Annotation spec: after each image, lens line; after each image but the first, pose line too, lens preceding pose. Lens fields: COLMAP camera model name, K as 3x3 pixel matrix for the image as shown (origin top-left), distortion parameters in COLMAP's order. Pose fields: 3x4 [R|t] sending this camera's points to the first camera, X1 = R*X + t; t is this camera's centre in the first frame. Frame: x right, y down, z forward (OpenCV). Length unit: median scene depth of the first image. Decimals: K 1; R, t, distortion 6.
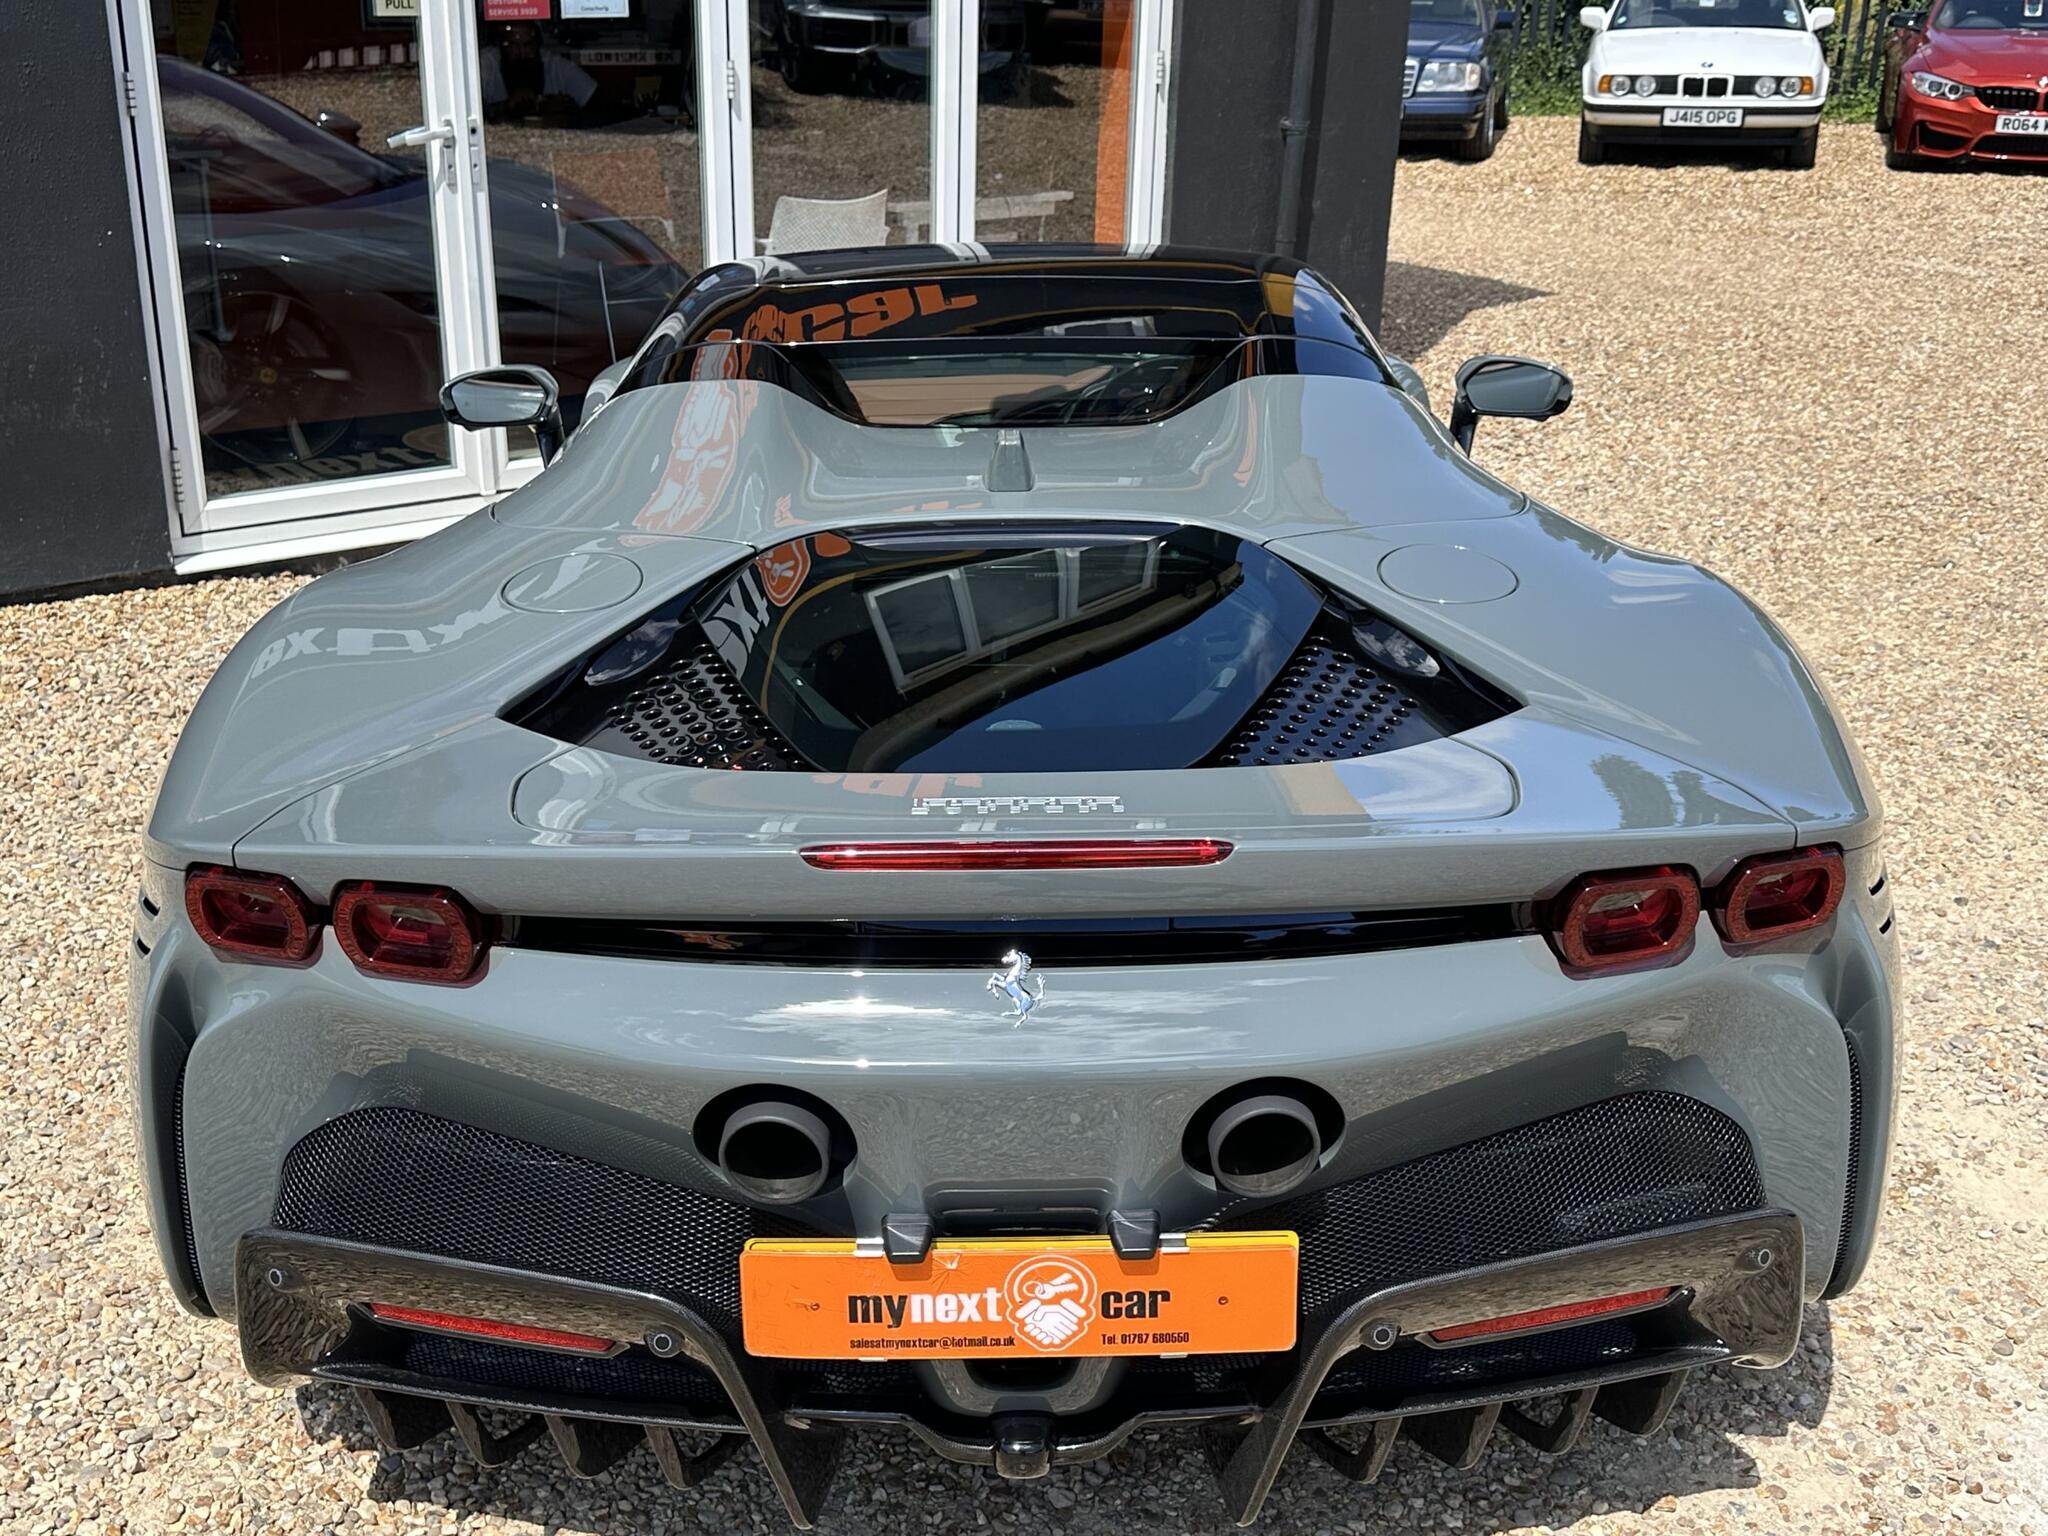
lens RADIAL K [[2165.3, 0, 1027.8], [0, 2165.3, 765.9], [0, 0, 1]] dist [0.173186, -0.378894]
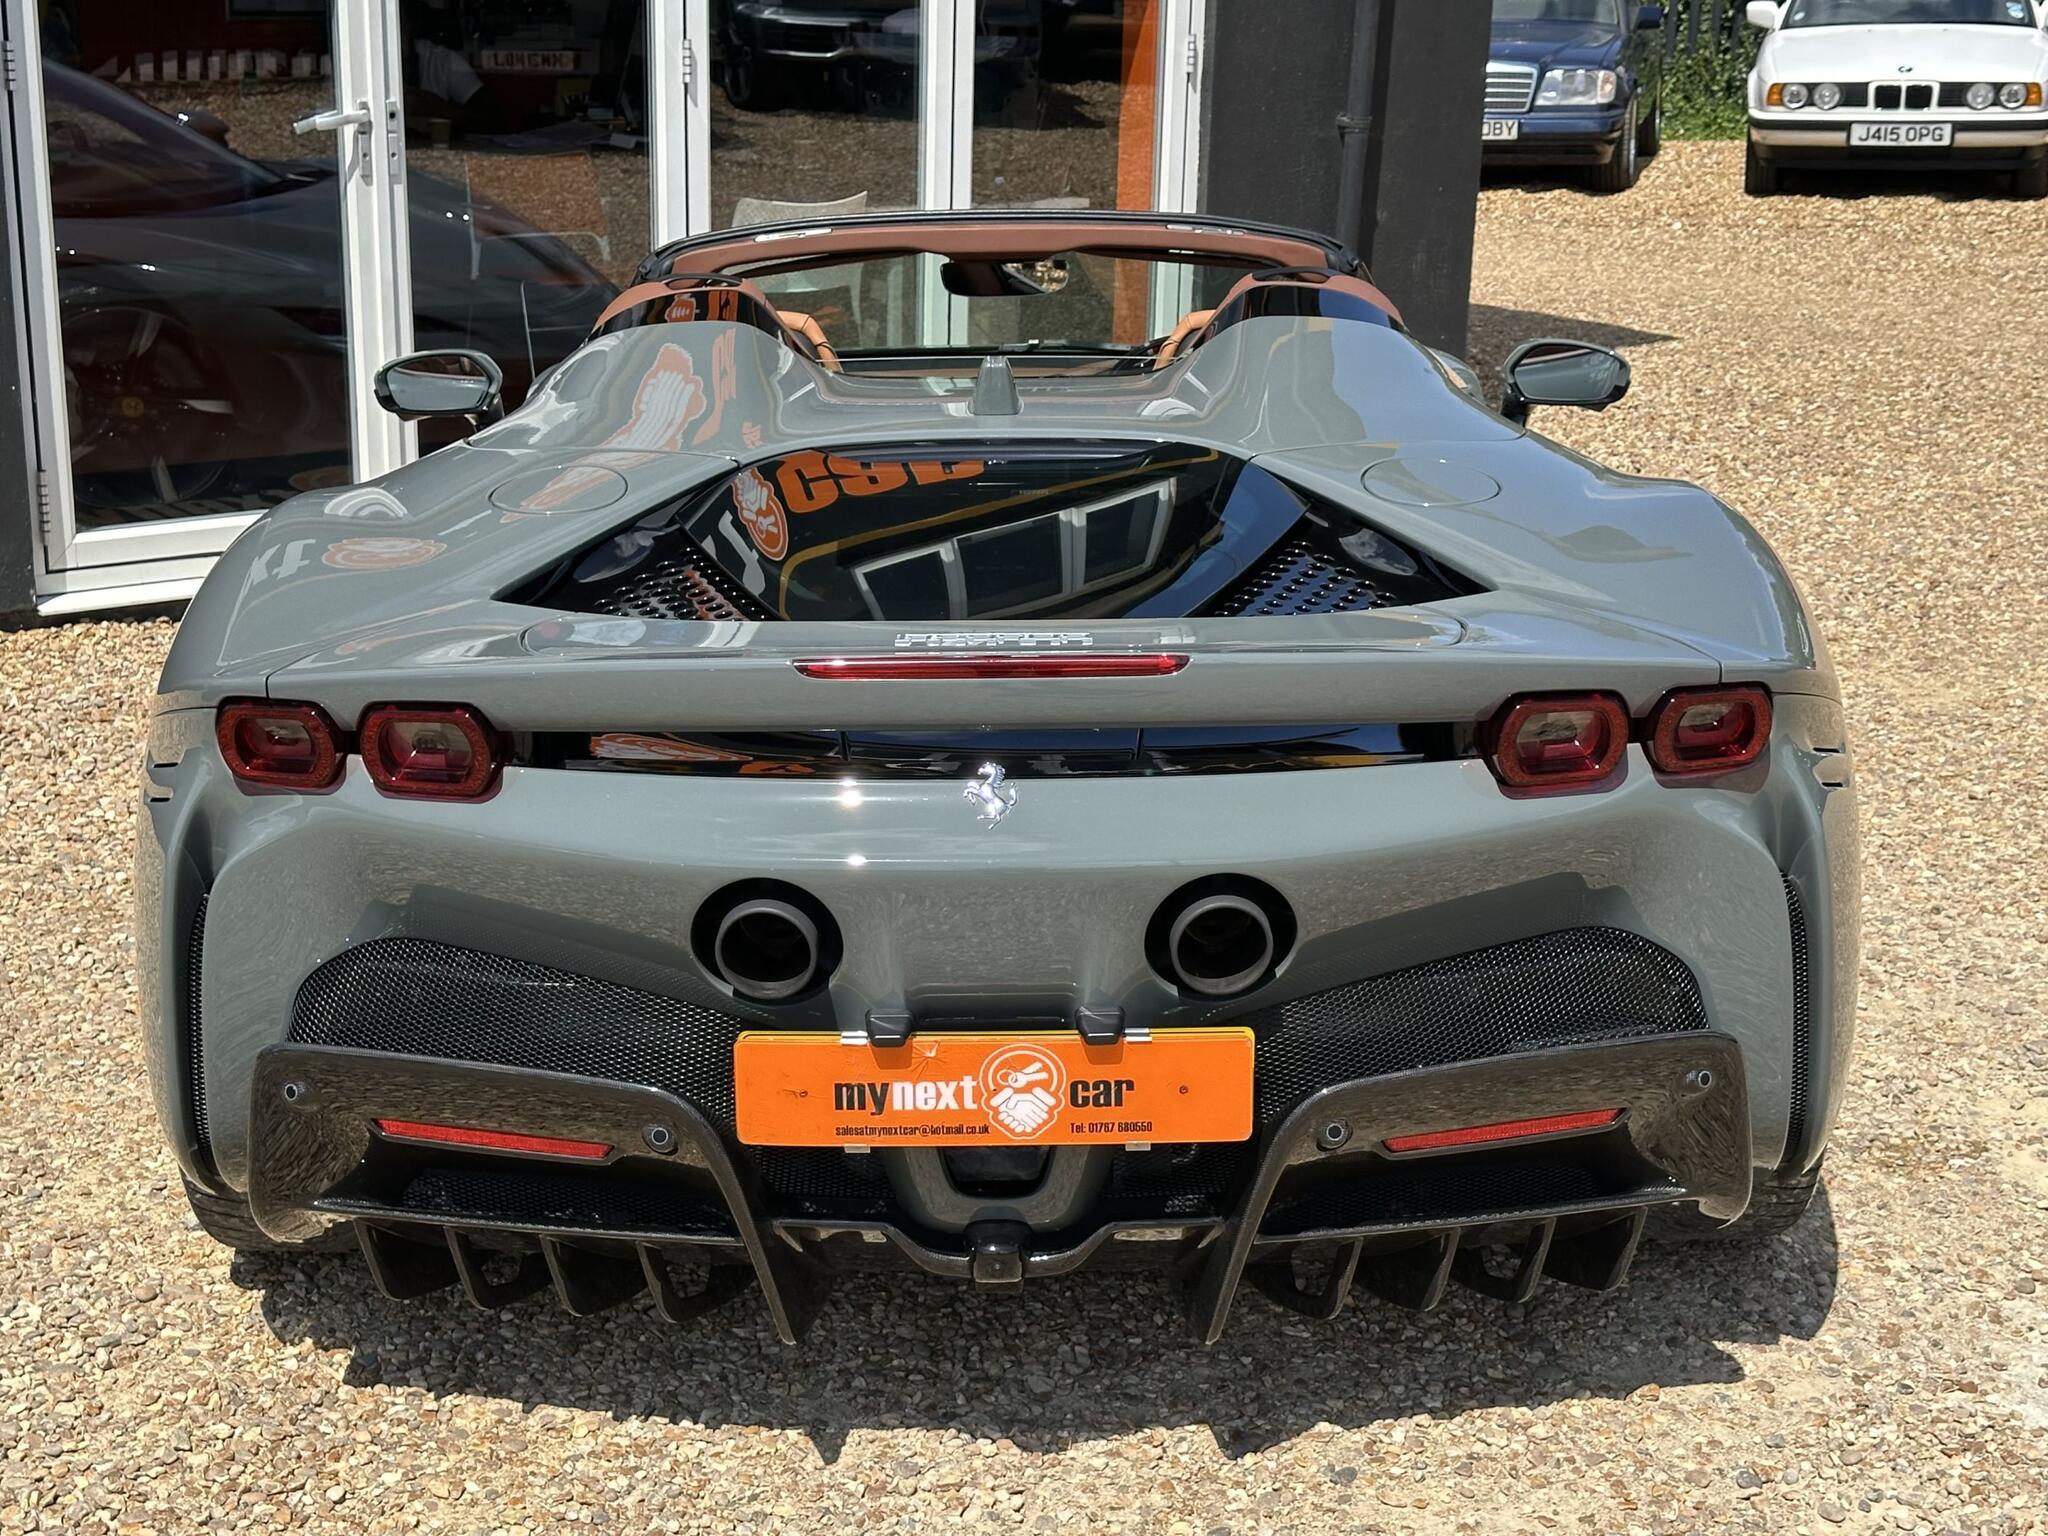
lens RADIAL K [[2978.5, 0, 1015.2], [0, 2978.5, 762.6], [0, 0, 1]] dist [0.188137, -0.345409]
pose [[0.999933, 0.001252, -0.011504, 0.016804], [-0.002290, 0.995884, -0.090610, 0.156395], [0.011343, 0.090630, 0.995820, -0.340953]]
